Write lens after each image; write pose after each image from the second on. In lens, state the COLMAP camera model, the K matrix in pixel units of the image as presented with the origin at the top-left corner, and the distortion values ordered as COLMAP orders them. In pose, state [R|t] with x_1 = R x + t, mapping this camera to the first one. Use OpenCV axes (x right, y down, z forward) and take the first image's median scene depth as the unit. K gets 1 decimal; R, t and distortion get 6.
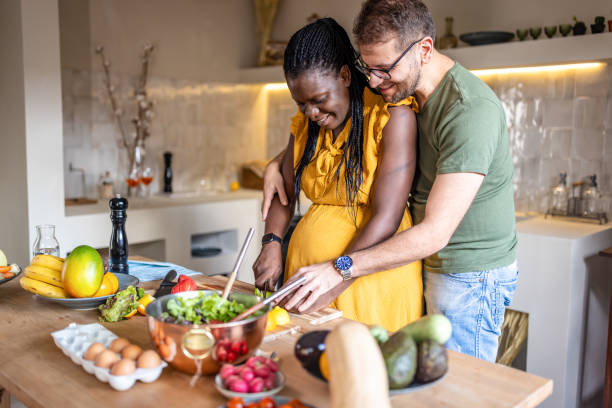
lens RADIAL K [[570.1, 0, 314.4], [0, 570.1, 202.5], [0, 0, 1]] dist [0.005165, 0.022711]
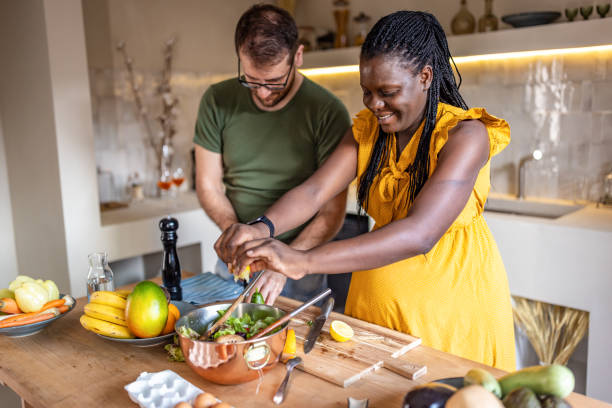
lens RADIAL K [[570.1, 0, 314.4], [0, 570.1, 202.5], [0, 0, 1]] dist [0.005165, 0.022711]
pose [[0.999133, -0.038911, -0.014776, -0.055691], [0.039578, 0.998067, 0.047905, -0.045514], [0.012884, -0.048449, 0.998743, 0.037333]]
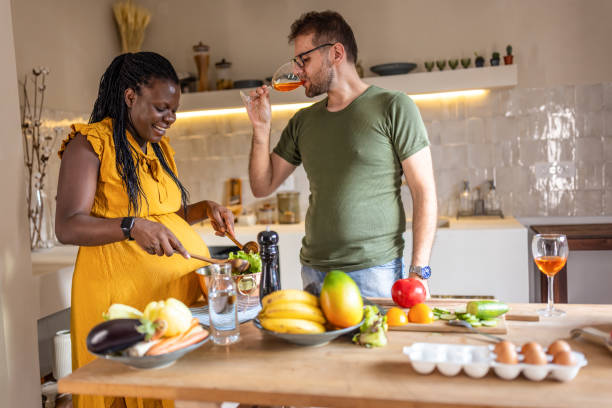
lens RADIAL K [[550.3, 0, 306.0], [0, 550.3, 204.0], [0, 0, 1]] dist [-0.001300, -0.010573]
pose [[0.874603, -0.081484, 0.477943, -0.417731], [0.116131, 0.992288, -0.043338, 0.008523], [-0.470726, 0.093407, 0.877321, 0.146201]]
